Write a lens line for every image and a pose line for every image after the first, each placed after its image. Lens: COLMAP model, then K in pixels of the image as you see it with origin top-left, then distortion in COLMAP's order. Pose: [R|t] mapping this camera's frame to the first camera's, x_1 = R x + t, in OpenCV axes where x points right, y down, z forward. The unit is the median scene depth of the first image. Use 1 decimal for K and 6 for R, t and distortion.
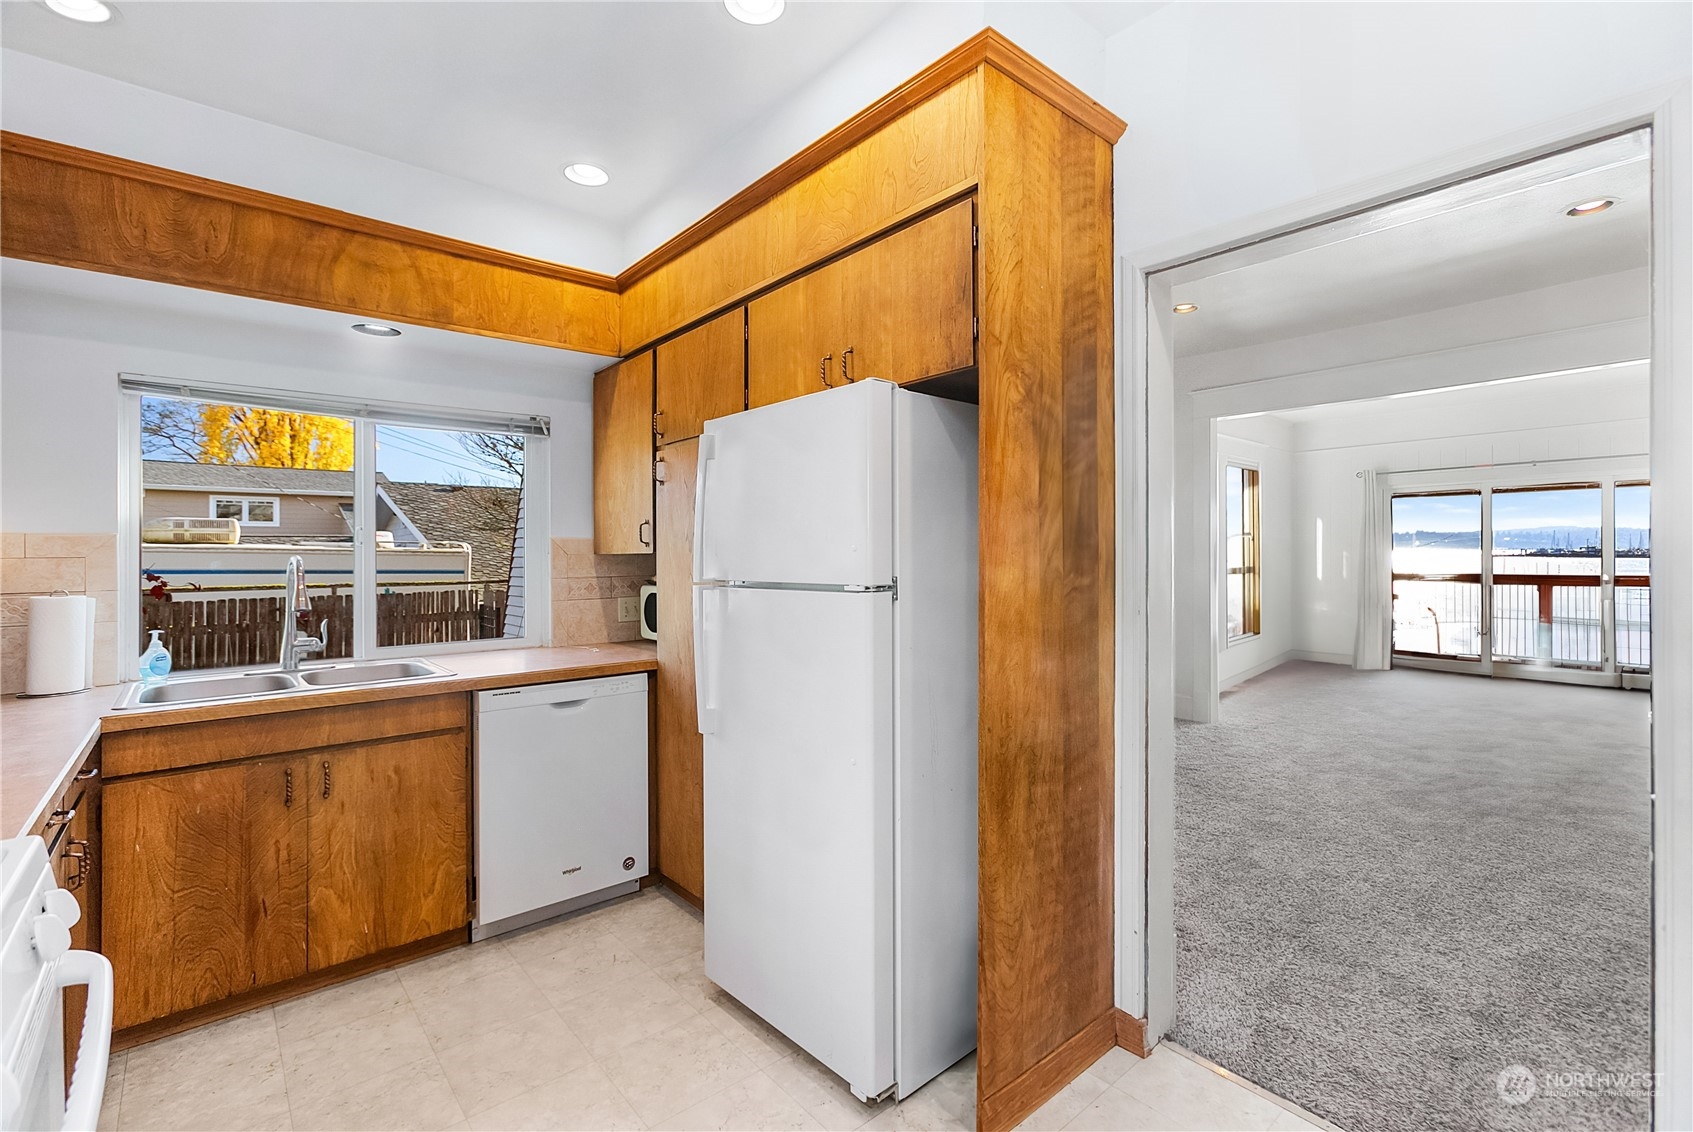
lens RADIAL K [[757.8, 0, 852.5], [0, 757.8, 561.4], [0, 0, 1]] dist [0.002253, 0.000876]
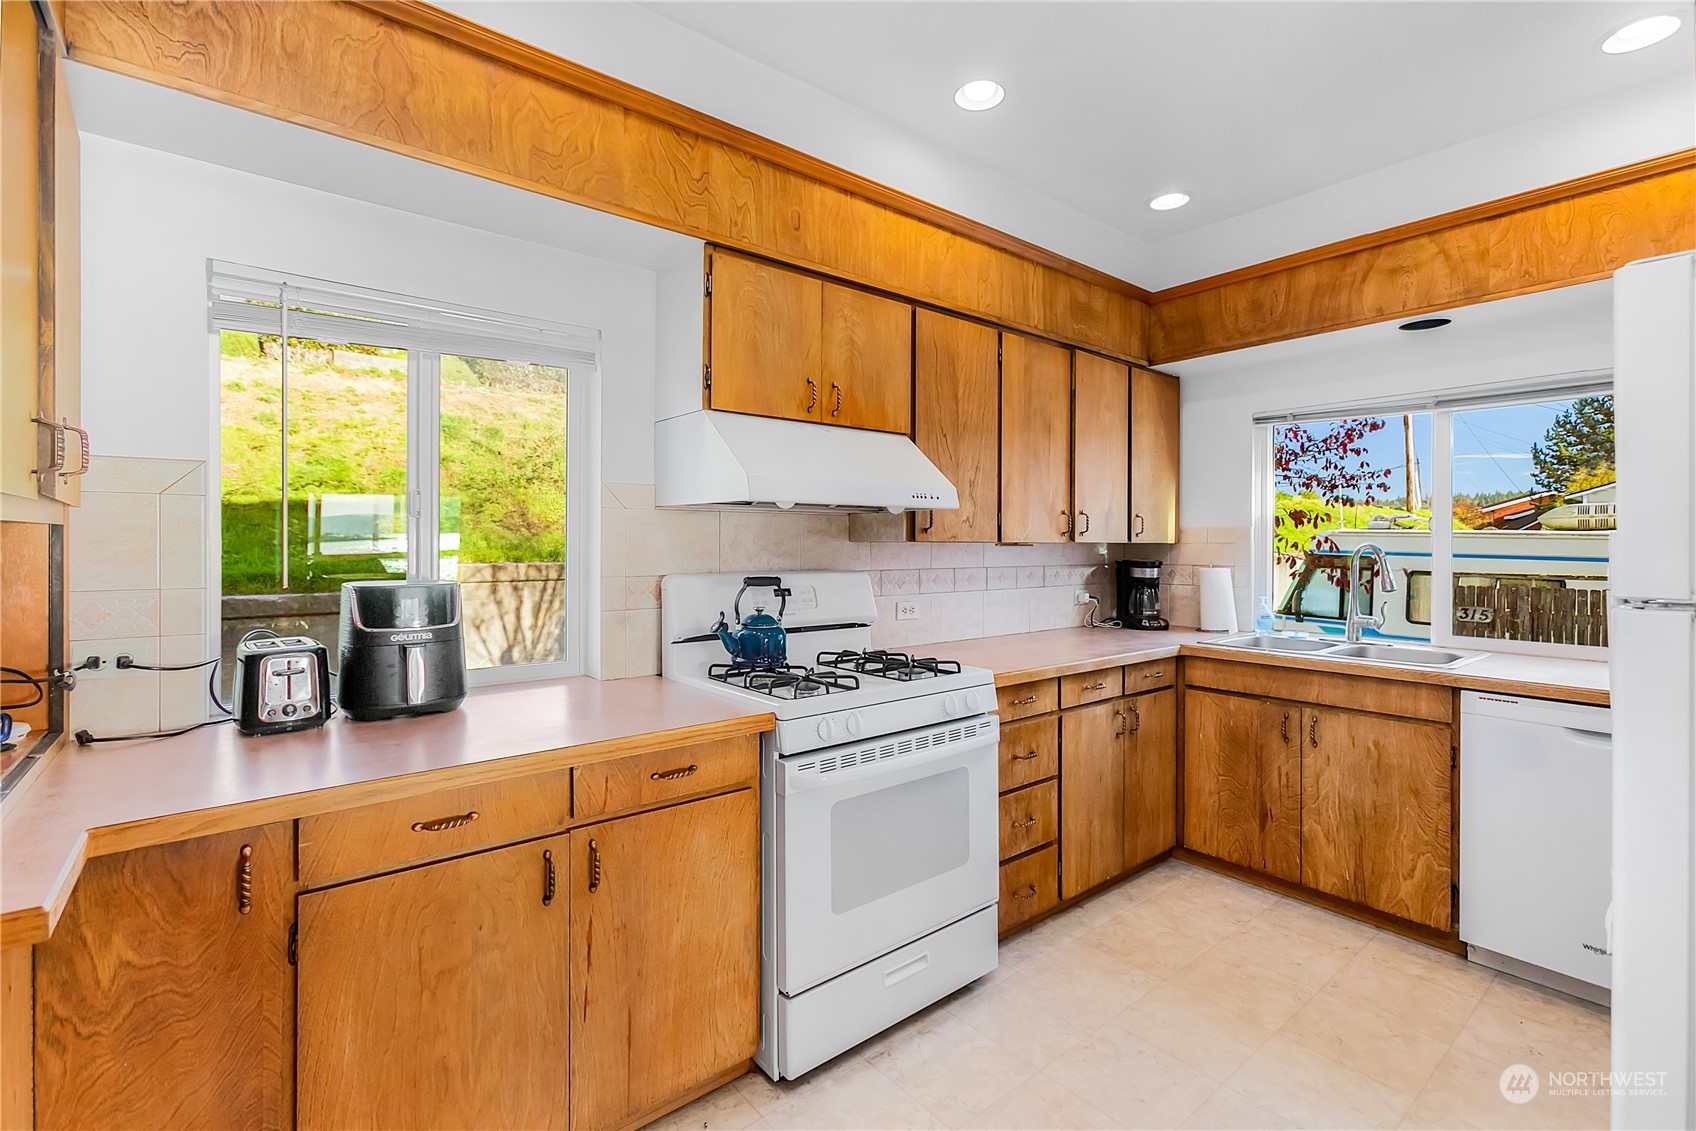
lens RADIAL K [[759.1, 0, 854.0], [0, 759.1, 560.9], [0, 0, 1]] dist [0.002253, 0.000876]
pose [[-0.019267, 0.031622, -0.999314, 0.481360], [-0.014977, 0.999378, 0.031912, -0.006746], [0.999702, 0.015582, -0.018781, 0.282108]]
